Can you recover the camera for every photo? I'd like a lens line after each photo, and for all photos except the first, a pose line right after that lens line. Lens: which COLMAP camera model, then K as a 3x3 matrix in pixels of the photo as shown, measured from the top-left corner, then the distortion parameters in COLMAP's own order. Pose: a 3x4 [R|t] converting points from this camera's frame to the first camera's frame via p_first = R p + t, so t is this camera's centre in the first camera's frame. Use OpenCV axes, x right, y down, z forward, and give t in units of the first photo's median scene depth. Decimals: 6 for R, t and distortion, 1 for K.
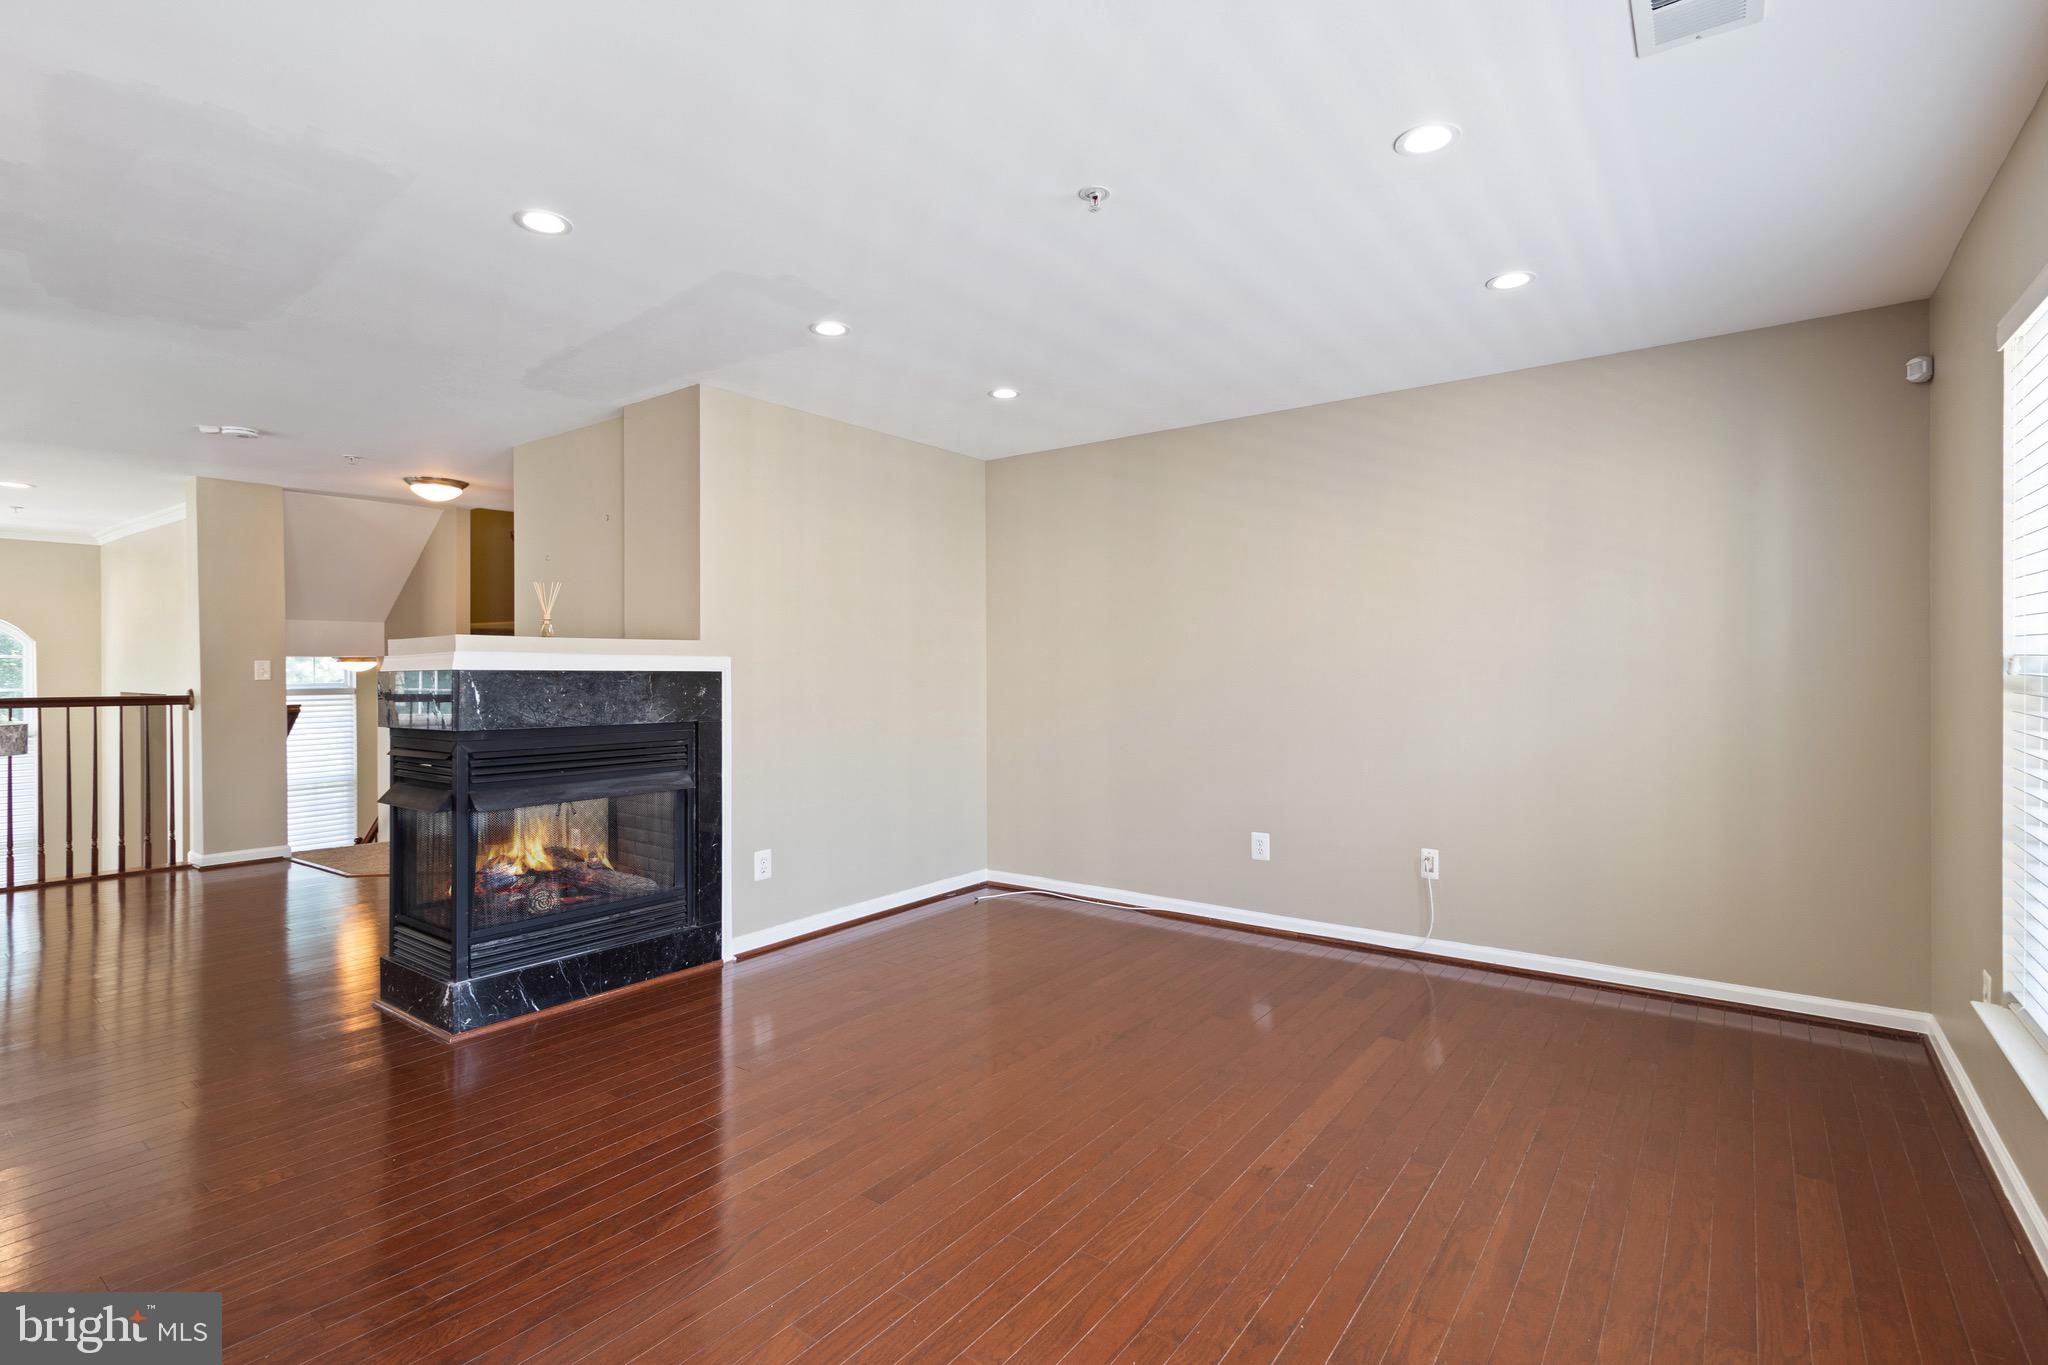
lens RADIAL K [[956.2, 0, 1036.1], [0, 956.2, 674.4], [0, 0, 1]] dist [-0.001311, 0.000007]
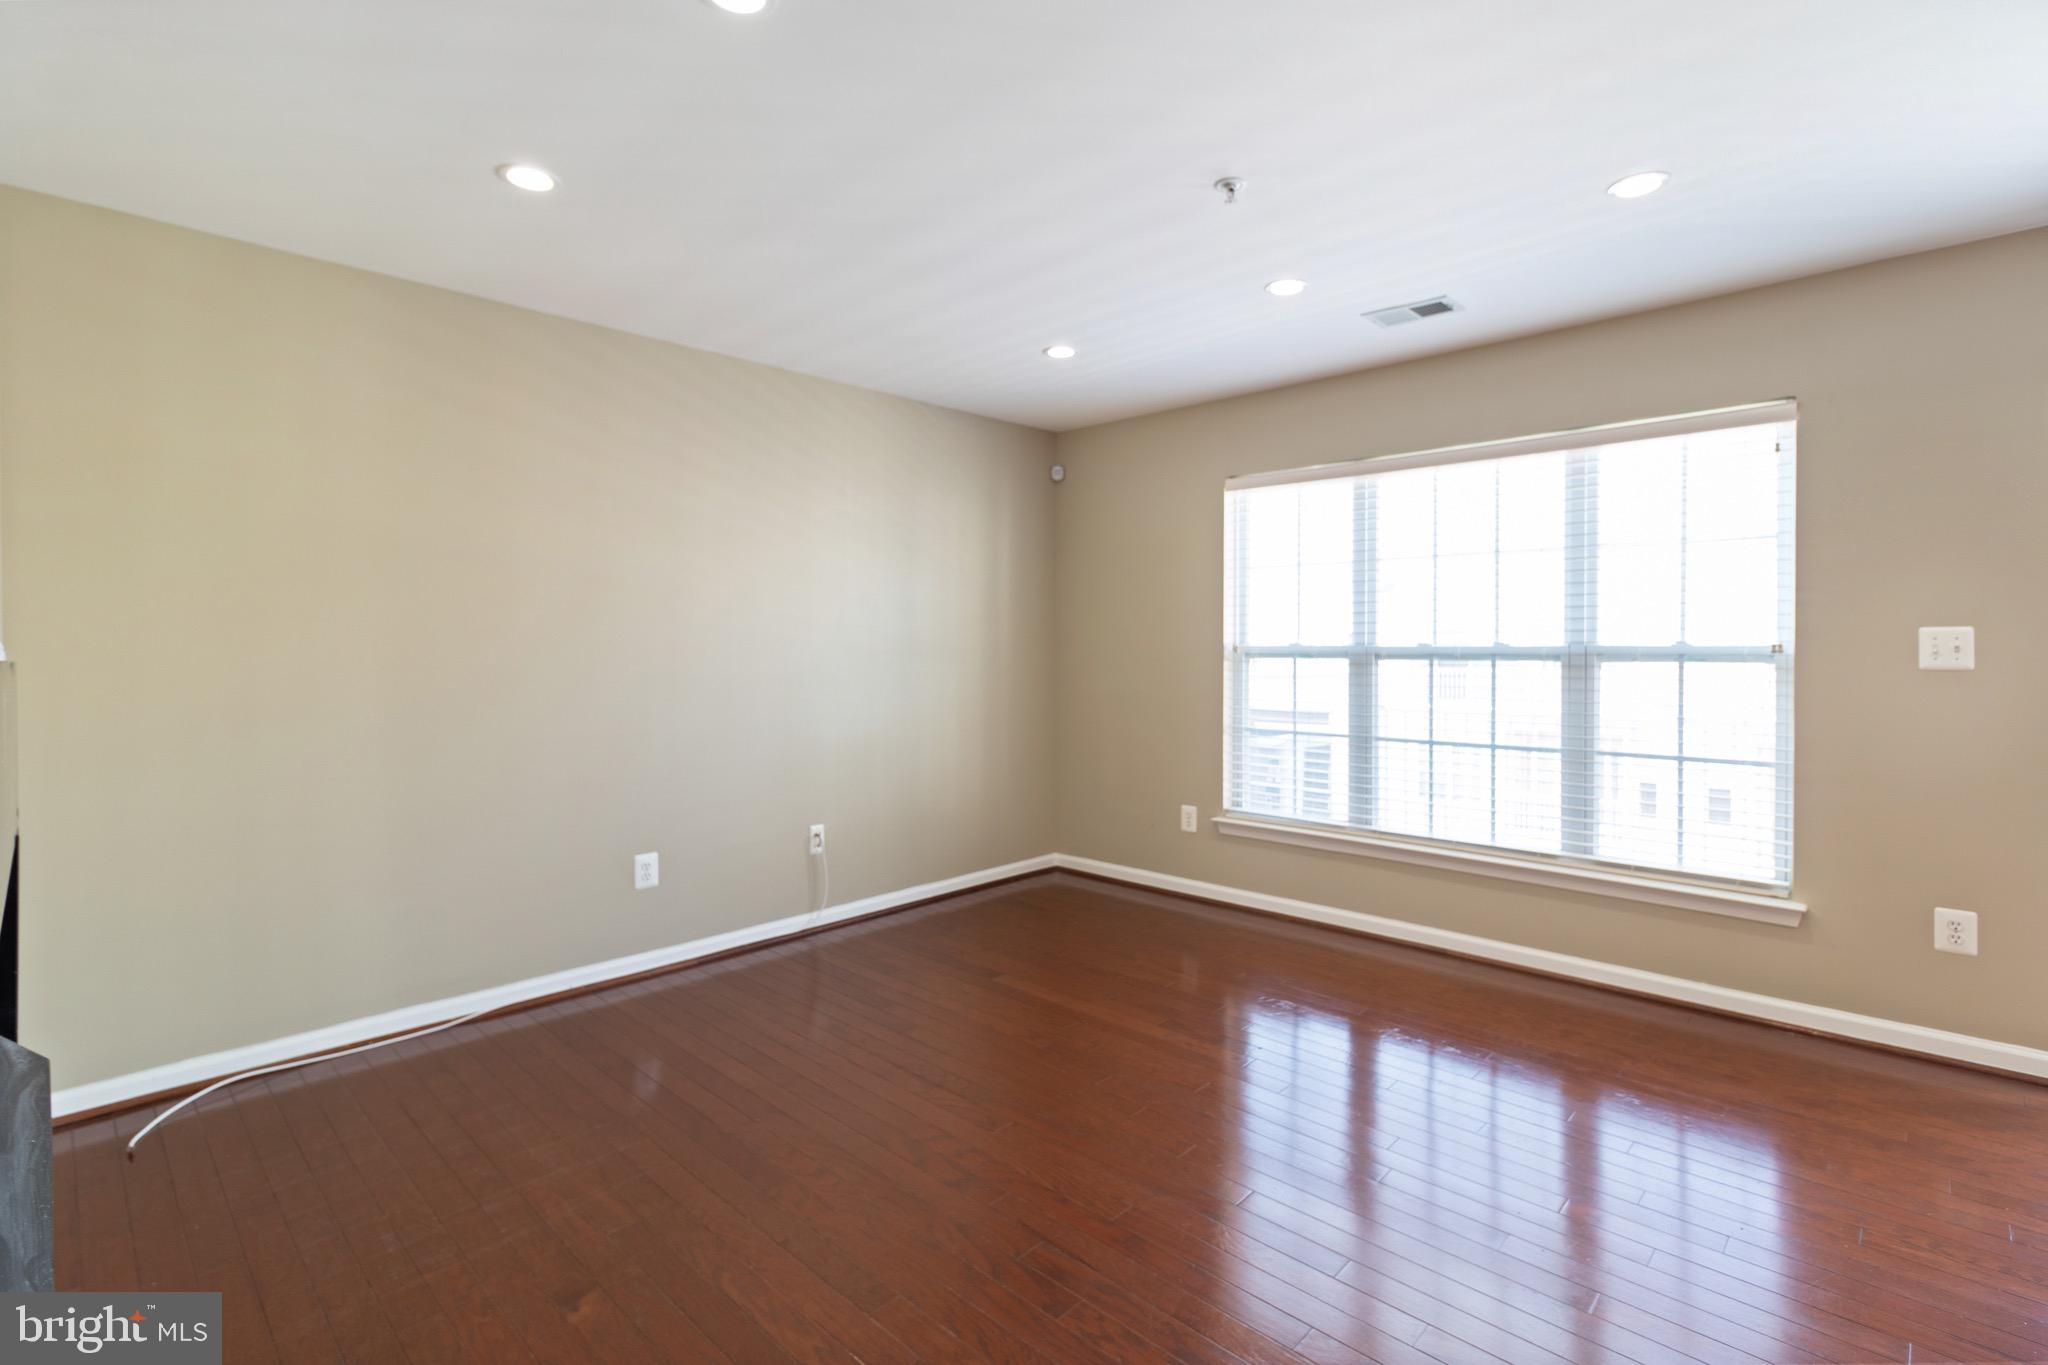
lens RADIAL K [[953.7, 0, 1028.9], [0, 953.7, 661.6], [0, 0, 1]] dist [-0.001185, 0.000086]
pose [[0.127677, -0.014404, 0.991711, -0.579188], [0.005876, 0.999888, 0.013766, -0.007178], [-0.991798, 0.004070, 0.127747, 0.635842]]
